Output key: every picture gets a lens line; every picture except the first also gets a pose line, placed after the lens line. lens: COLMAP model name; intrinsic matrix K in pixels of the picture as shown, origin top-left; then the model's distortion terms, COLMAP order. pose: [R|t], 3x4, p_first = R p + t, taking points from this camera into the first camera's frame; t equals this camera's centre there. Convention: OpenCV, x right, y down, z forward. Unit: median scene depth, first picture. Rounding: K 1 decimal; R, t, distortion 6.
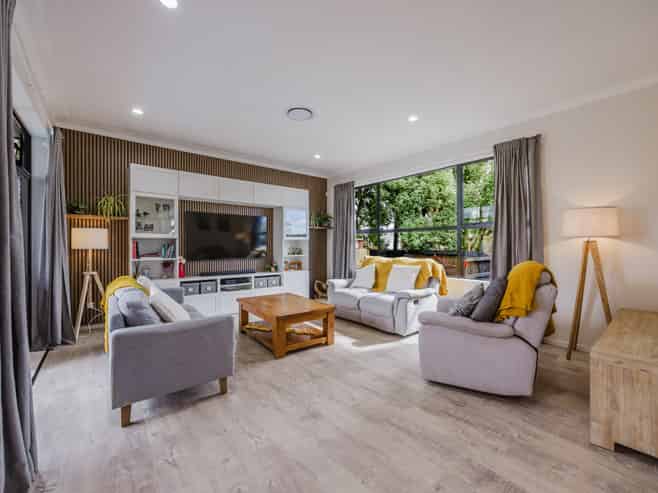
lens RADIAL K [[276.9, 0, 328.5], [0, 276.9, 250.8], [0, 0, 1]] dist [-0.002133, -0.000149]
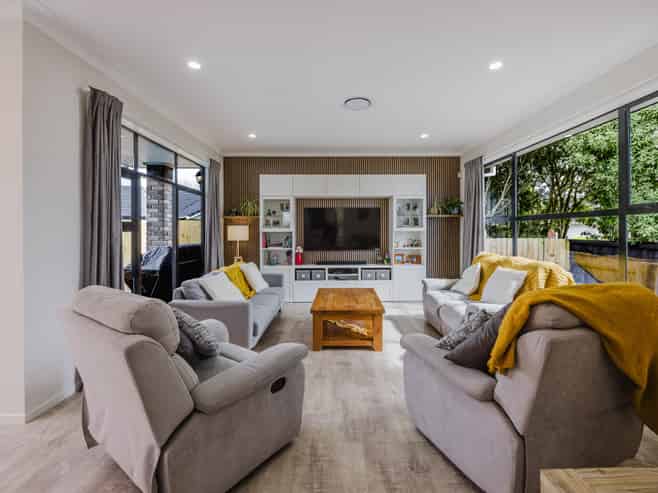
lens RADIAL K [[291.4, 0, 342.2], [0, 291.4, 242.4], [0, 0, 1]] dist [-0.002352, 0.000134]
pose [[0.787294, 0.019425, -0.616272, 0.374968], [-0.006855, 0.999718, 0.022753, -0.028117], [0.616540, -0.013689, 0.787205, 0.135180]]
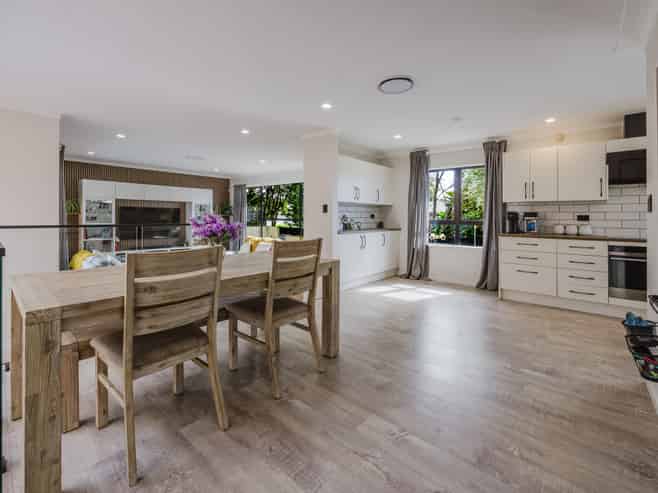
lens RADIAL K [[297.6, 0, 328.8], [0, 297.6, 221.7], [0, 0, 1]] dist [0.001198, 0.000292]
pose [[0.983425, 0.008980, 0.181091, 0.310250], [-0.008279, 0.999955, -0.004624, -0.065210], [-0.181124, 0.003048, 0.983455, -0.800987]]
